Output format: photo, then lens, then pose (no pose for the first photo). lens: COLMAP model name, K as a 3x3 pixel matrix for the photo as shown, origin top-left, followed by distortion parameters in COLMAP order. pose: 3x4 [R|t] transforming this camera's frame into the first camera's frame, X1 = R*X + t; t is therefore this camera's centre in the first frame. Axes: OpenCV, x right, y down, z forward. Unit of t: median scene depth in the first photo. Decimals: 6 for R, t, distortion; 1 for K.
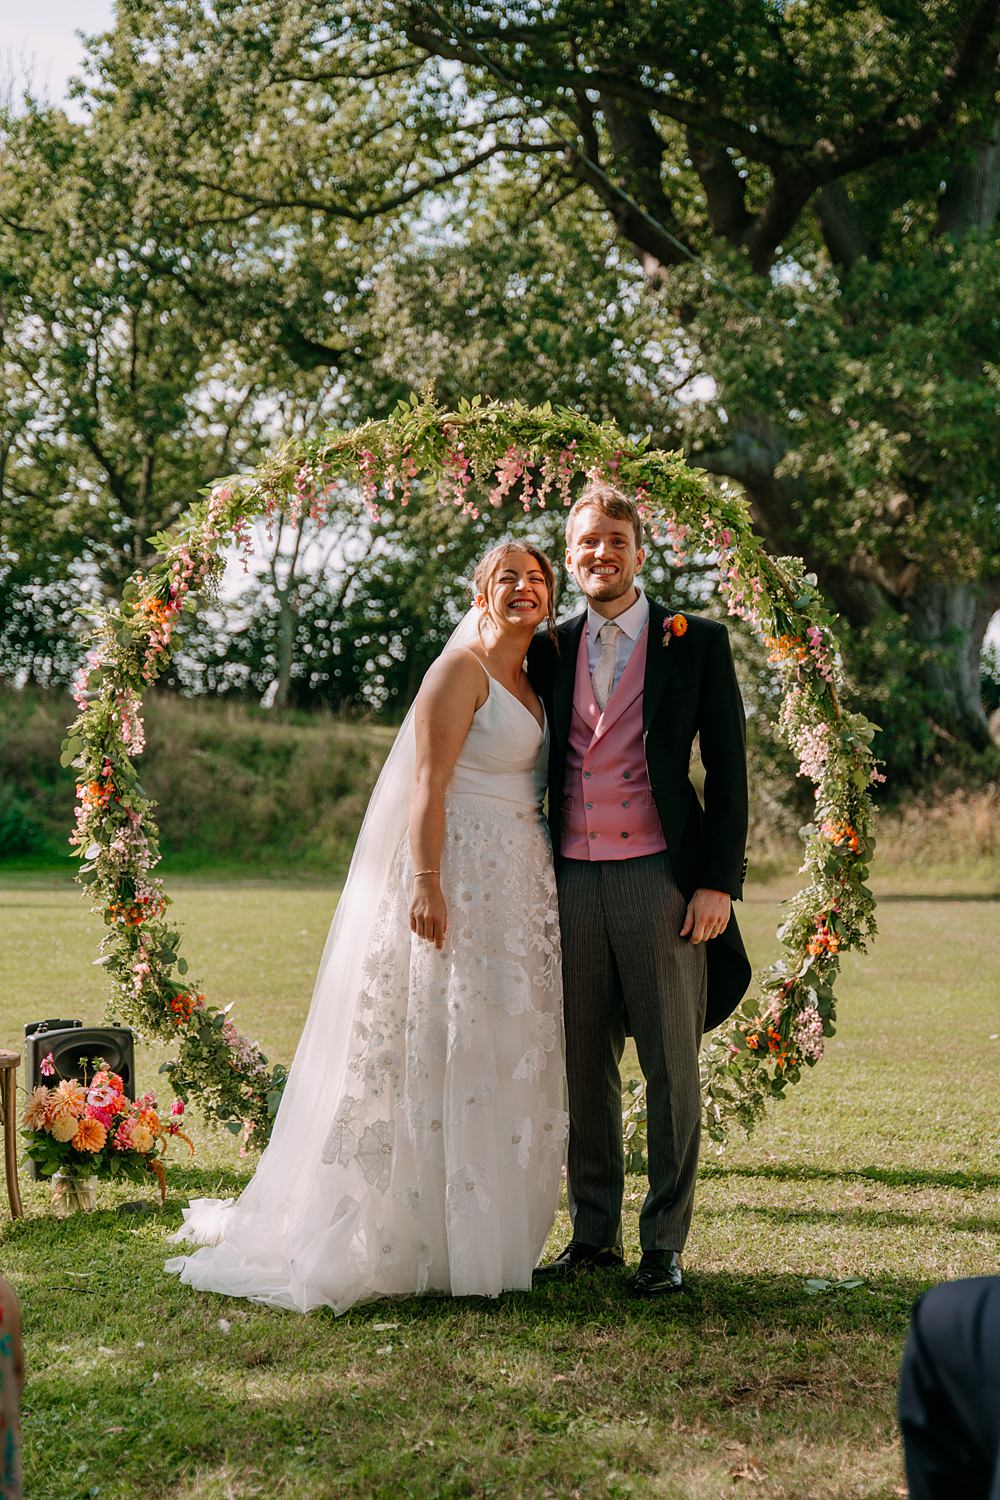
lens RADIAL K [[2412.4, 0, 521.9], [0, 2412.4, 759.0], [0, 0, 1]] dist [0.172773, 0.029935]
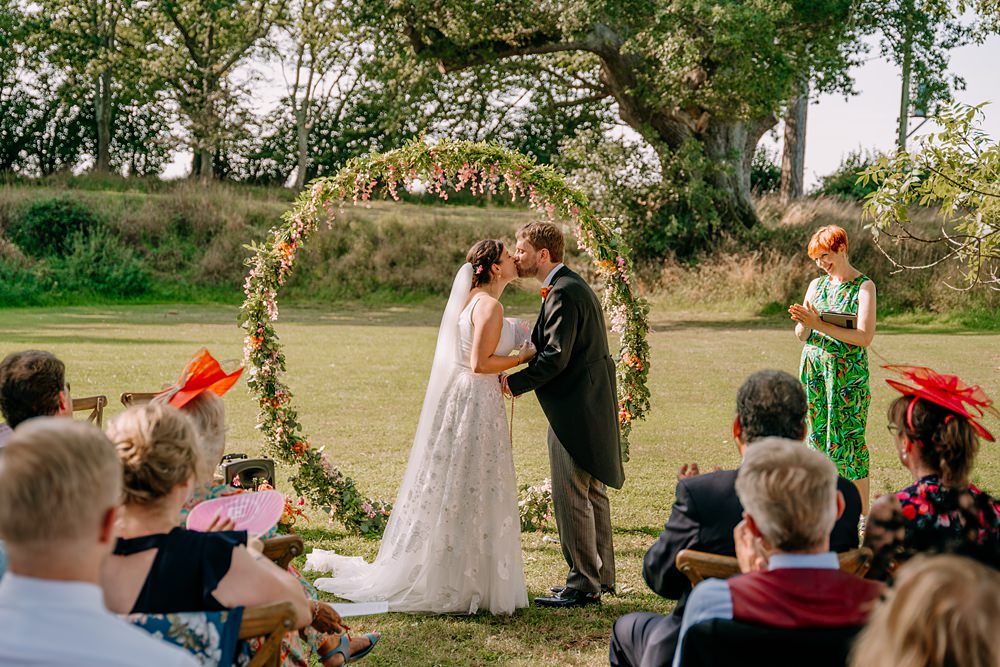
lens RADIAL K [[1583.4, 0, 496.2], [0, 1583.4, 333.5], [0, 0, 1]] dist [0.131707, 0.014576]
pose [[0.999686, -0.001007, 0.025032, -0.011584], [-0.000801, 0.997396, 0.072122, -0.082058], [-0.025039, -0.072119, 0.997082, -0.277883]]
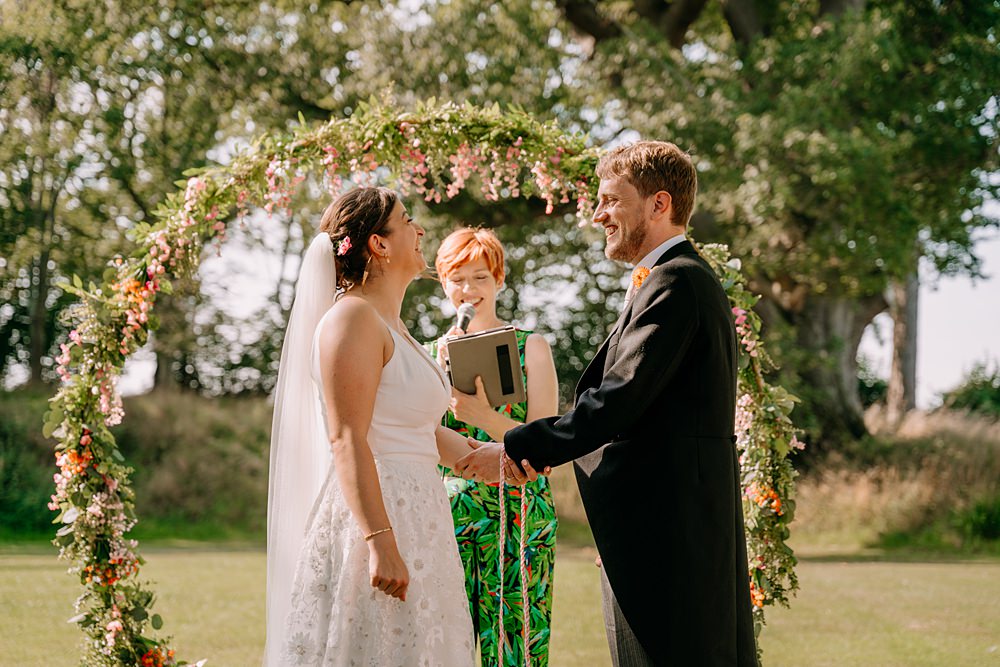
lens RADIAL K [[1960.6, 0, 528.8], [0, 1960.6, 330.8], [0, 0, 1]] dist [0.276856, 0.127311]
pose [[0.999724, 0.000287, 0.023474, 0.004493], [0.001098, 0.998259, -0.058978, 0.008534], [-0.023451, 0.058988, 0.997983, 0.107552]]
